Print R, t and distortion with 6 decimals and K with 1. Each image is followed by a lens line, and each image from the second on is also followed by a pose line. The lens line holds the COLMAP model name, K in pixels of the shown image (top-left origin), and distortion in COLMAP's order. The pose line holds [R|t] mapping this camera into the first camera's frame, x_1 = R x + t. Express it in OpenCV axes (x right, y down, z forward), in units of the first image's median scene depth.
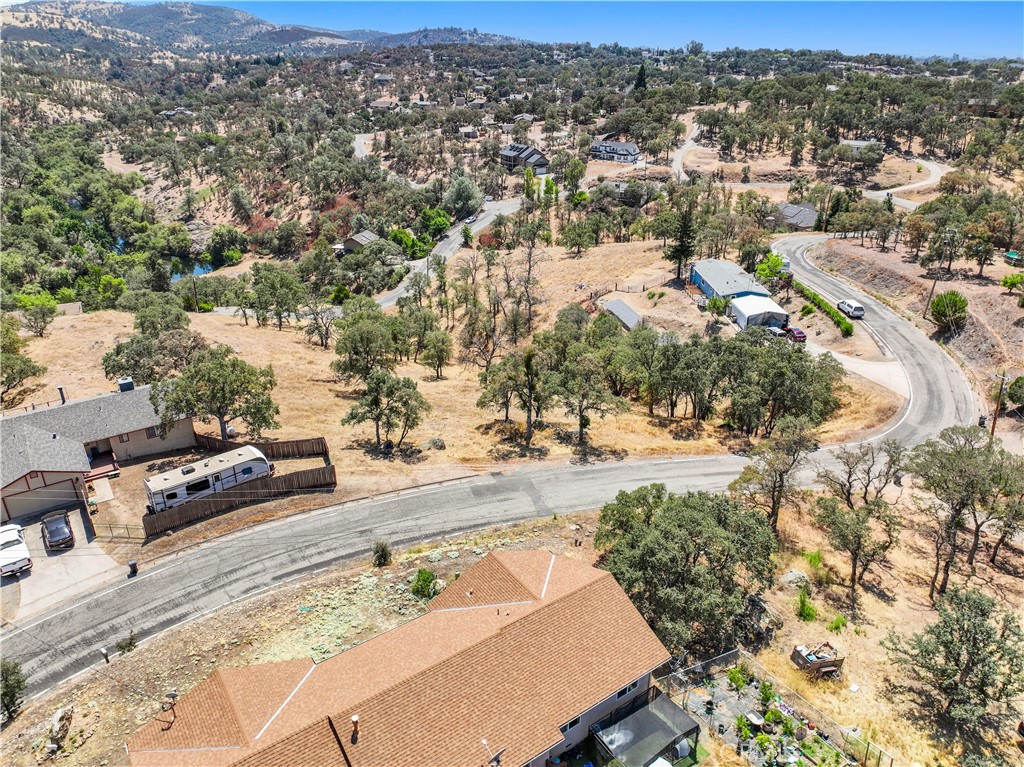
lens RADIAL K [[719.7, 0, 517.1], [0, 719.7, 382.5], [0, 0, 1]] dist [0.001516, -0.003630]
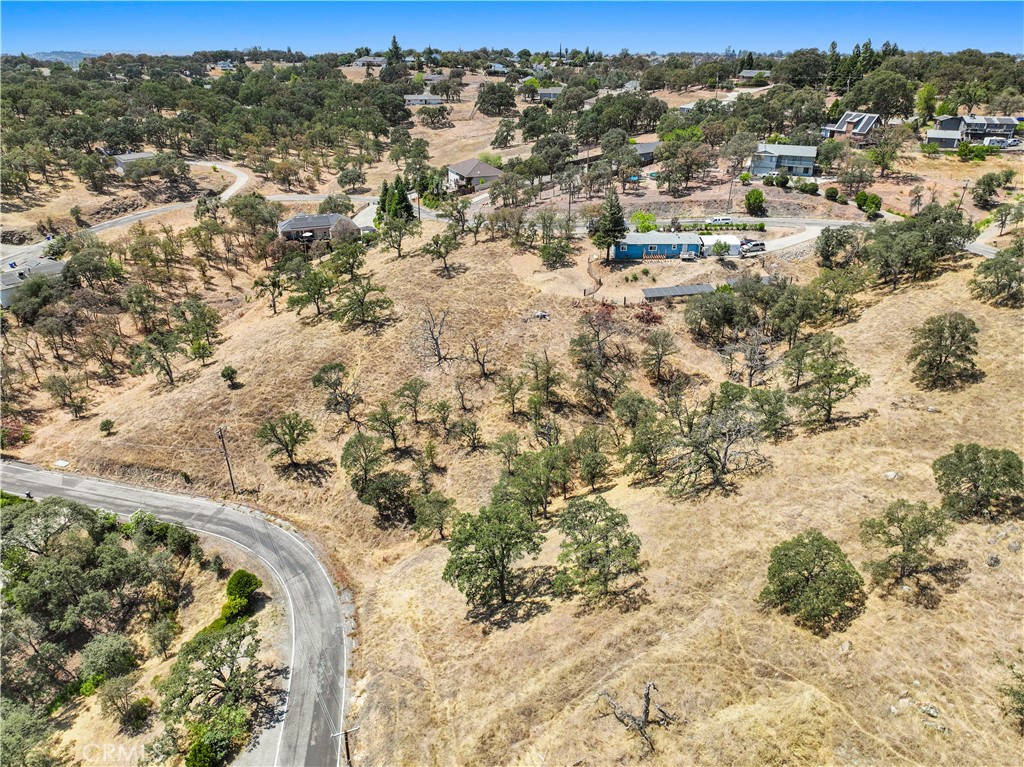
lens RADIAL K [[719.7, 0, 516.0], [0, 719.7, 380.9], [0, 0, 1]] dist [0.001516, -0.003630]
pose [[0.020573, -0.430373, 0.902416, -0.361508], [0.424495, 0.820970, 0.381853, -0.200512], [-0.905197, 0.375216, 0.199581, 0.409804]]
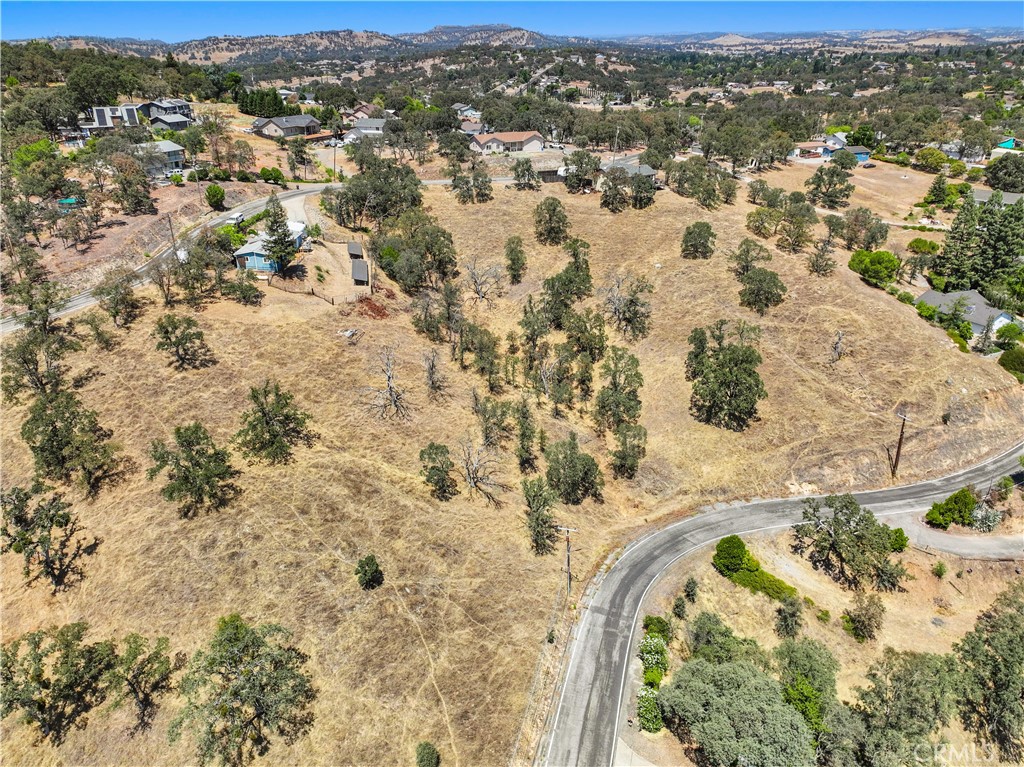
lens RADIAL K [[719.7, 0, 516.2], [0, 719.7, 381.5], [0, 0, 1]] dist [0.001516, -0.003630]
pose [[-0.998174, -0.034992, 0.049227, -0.067741], [0.015959, 0.633283, 0.773756, -0.350369], [-0.058250, 0.773129, -0.631569, 0.732462]]
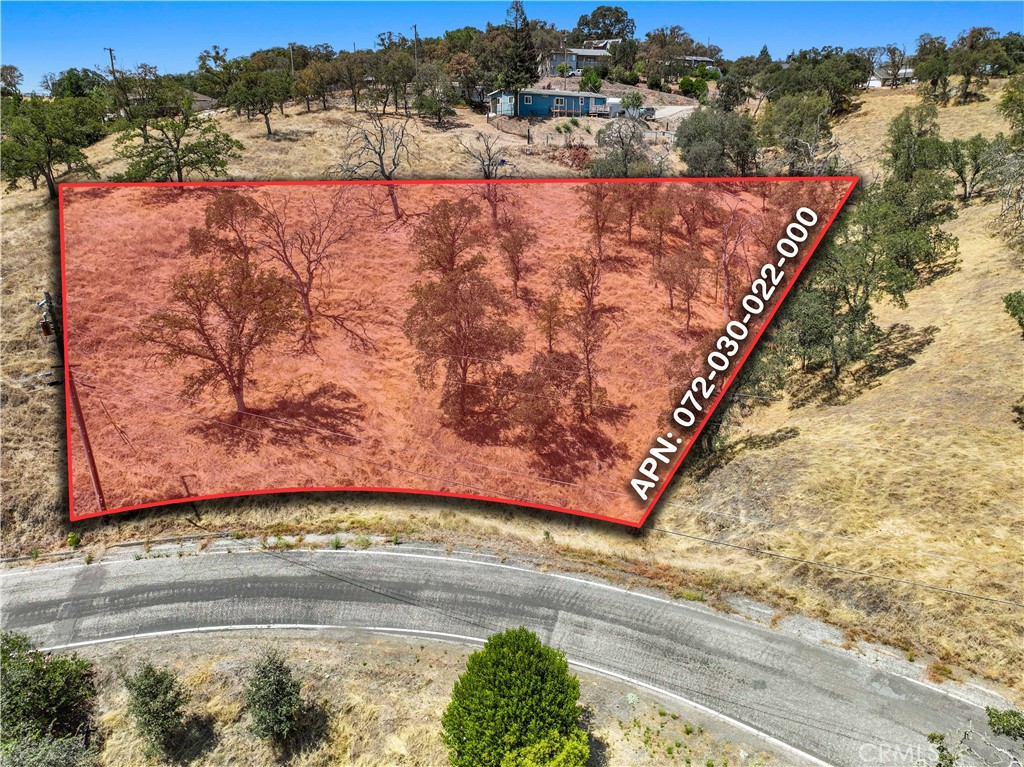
lens RADIAL K [[719.7, 0, 515.8], [0, 719.7, 382.9], [0, 0, 1]] dist [0.001516, -0.003630]
pose [[-0.559972, -0.265559, 0.784799, -0.191485], [0.349157, 0.783377, 0.514209, -0.132981], [-0.751346, 0.561960, -0.345947, 0.599560]]
